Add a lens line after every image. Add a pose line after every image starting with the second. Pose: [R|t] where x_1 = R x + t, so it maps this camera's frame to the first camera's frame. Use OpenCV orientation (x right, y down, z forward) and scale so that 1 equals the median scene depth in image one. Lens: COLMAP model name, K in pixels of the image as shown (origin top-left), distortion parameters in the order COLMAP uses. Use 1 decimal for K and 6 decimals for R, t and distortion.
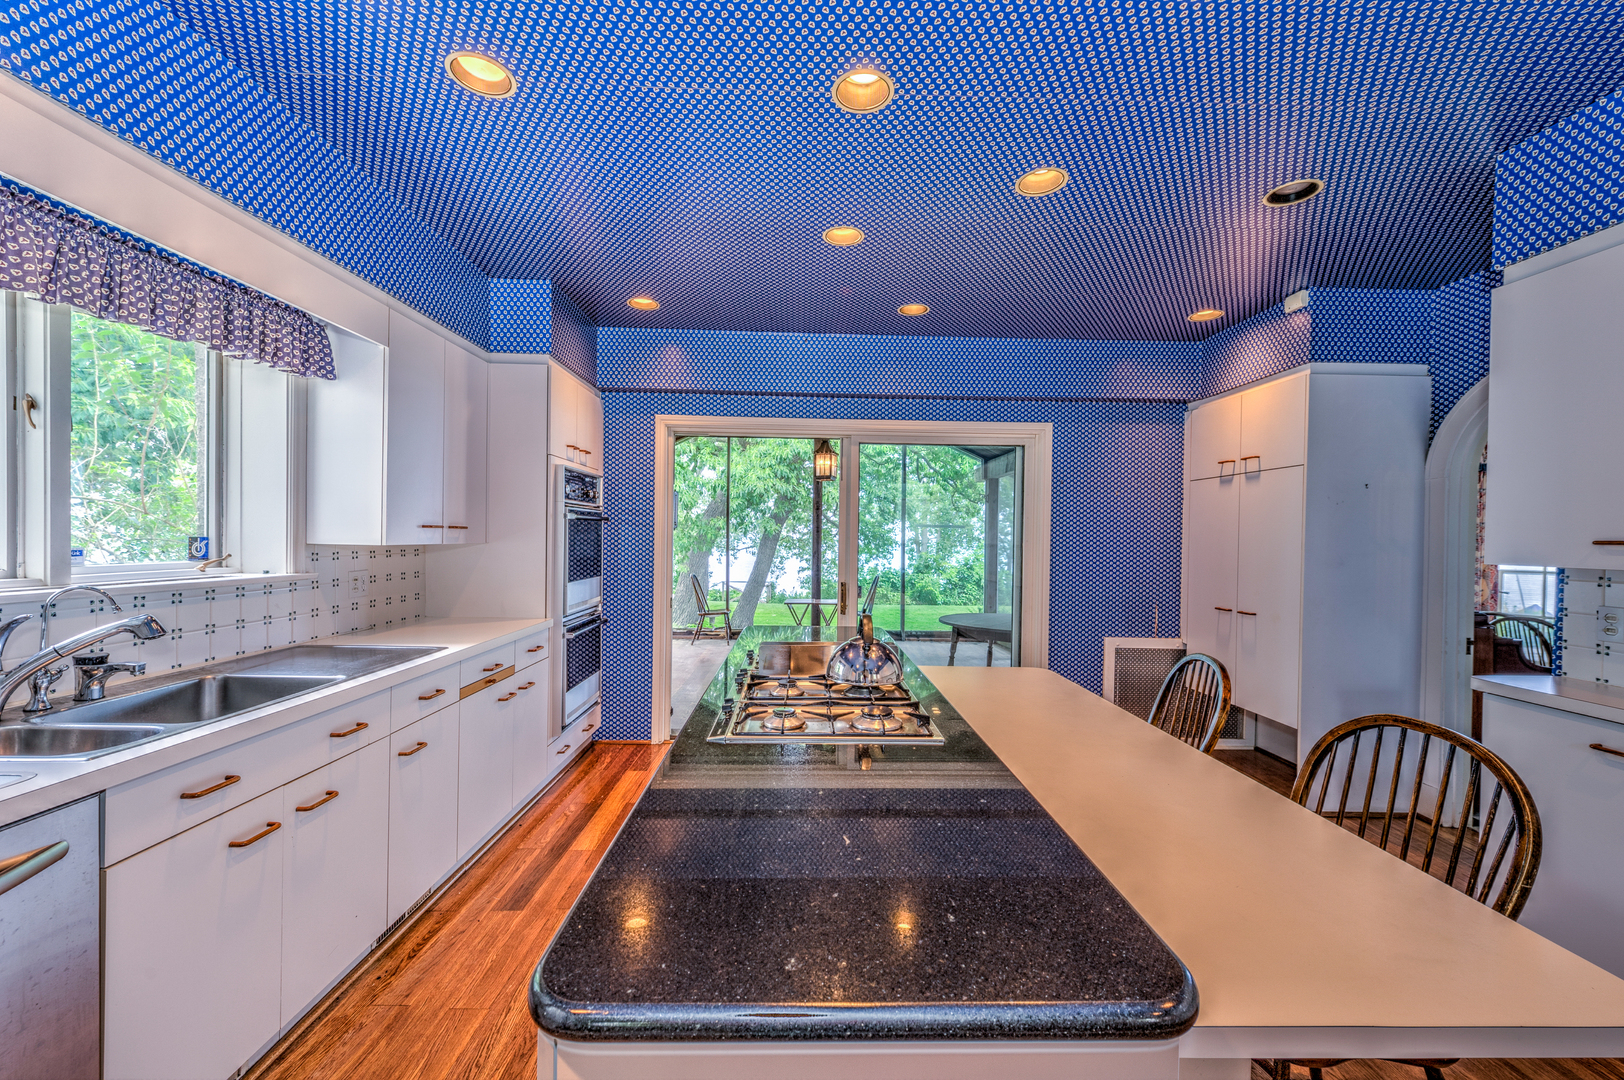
lens RADIAL K [[623.7, 0, 816.0], [0, 623.7, 537.1], [0, 0, 1]] dist [0.007220, -0.002440]
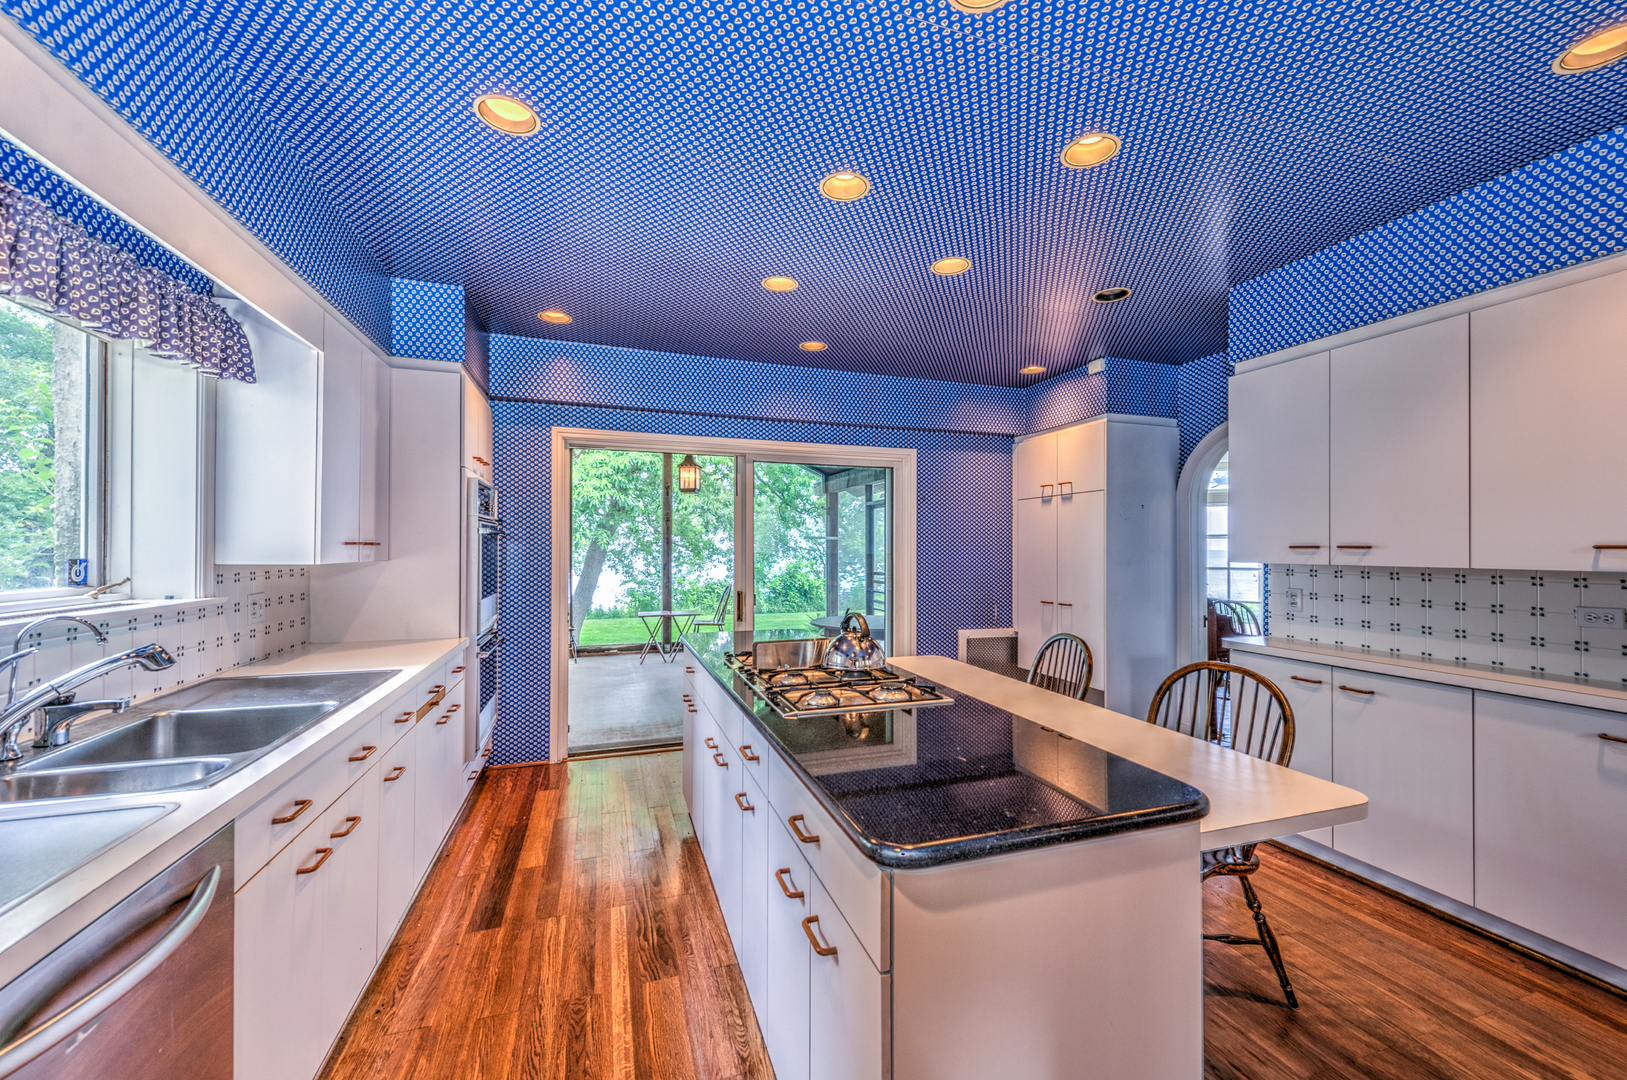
lens RADIAL K [[624.8, 0, 817.5], [0, 624.8, 537.1], [0, 0, 1]] dist [0.007220, -0.002440]
pose [[0.954758, -0.007194, 0.297298, -0.200572], [0.012108, 0.999819, -0.014692, -0.003687], [-0.297138, 0.017627, 0.954672, -0.083361]]
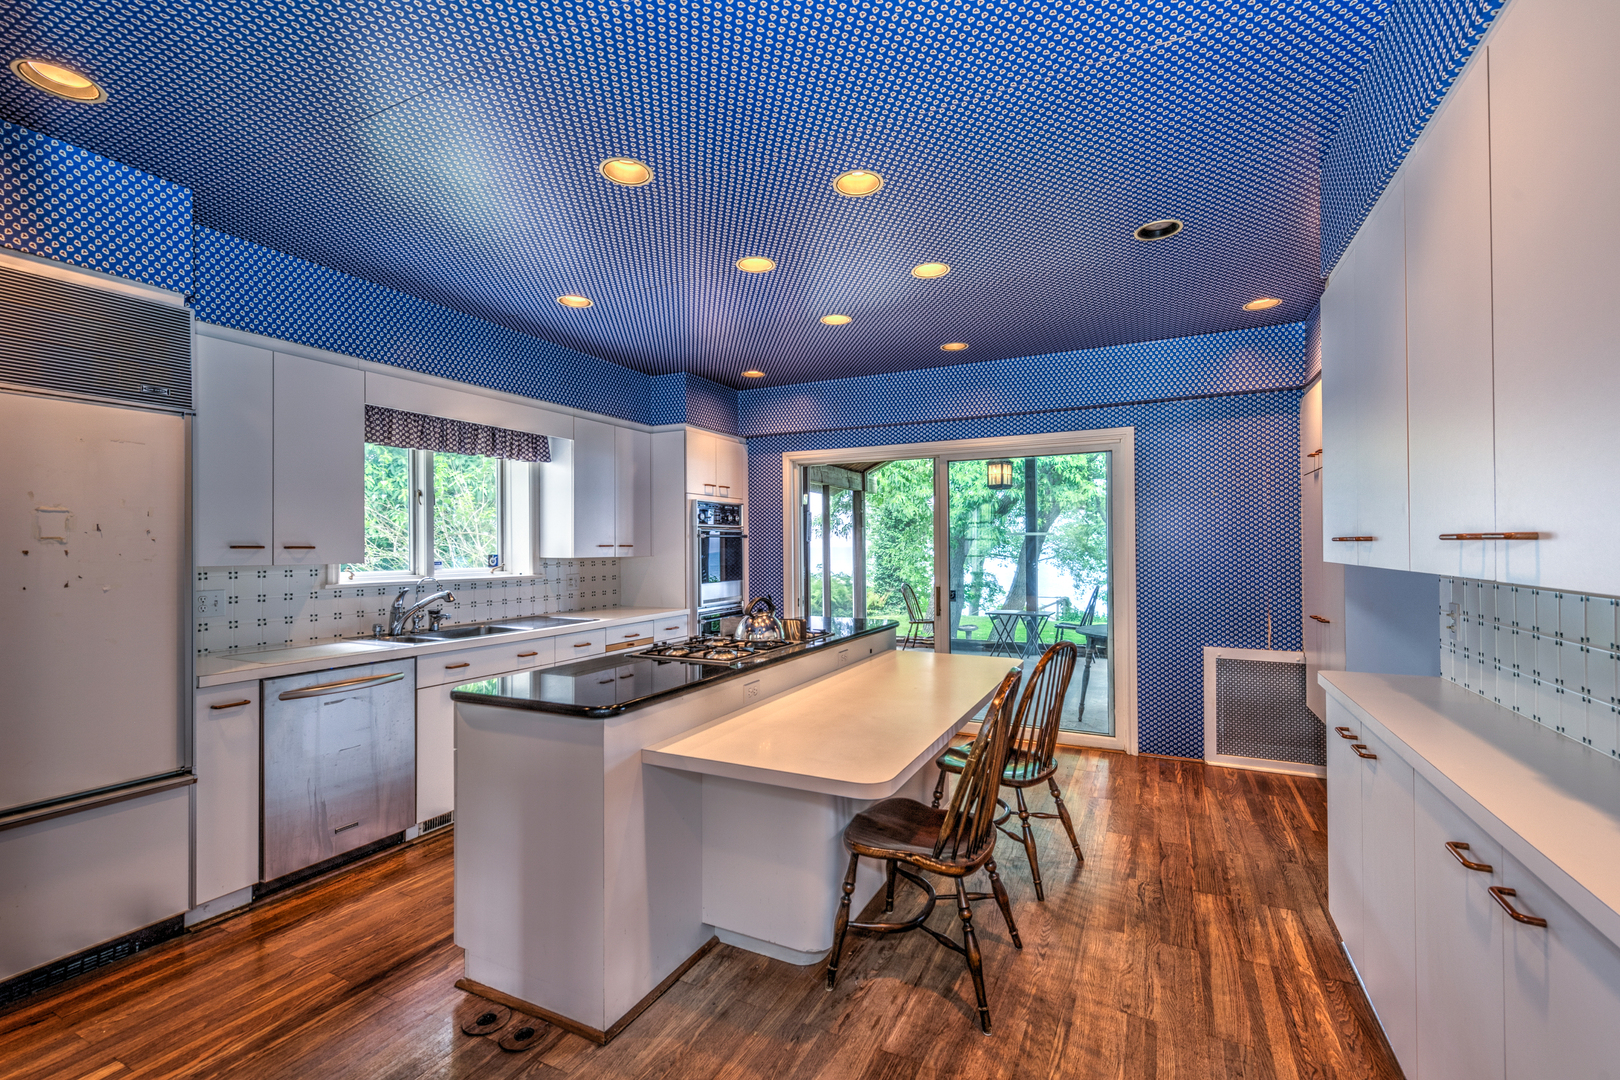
lens RADIAL K [[678.4, 0, 819.9], [0, 678.4, 539.6], [0, 0, 1]] dist [0.018694, -0.000038]
pose [[0.894144, -0.025624, -0.447047, 0.555278], [0.019551, 0.999643, -0.018193, 0.007476], [0.447353, 0.007527, 0.894326, -0.259564]]
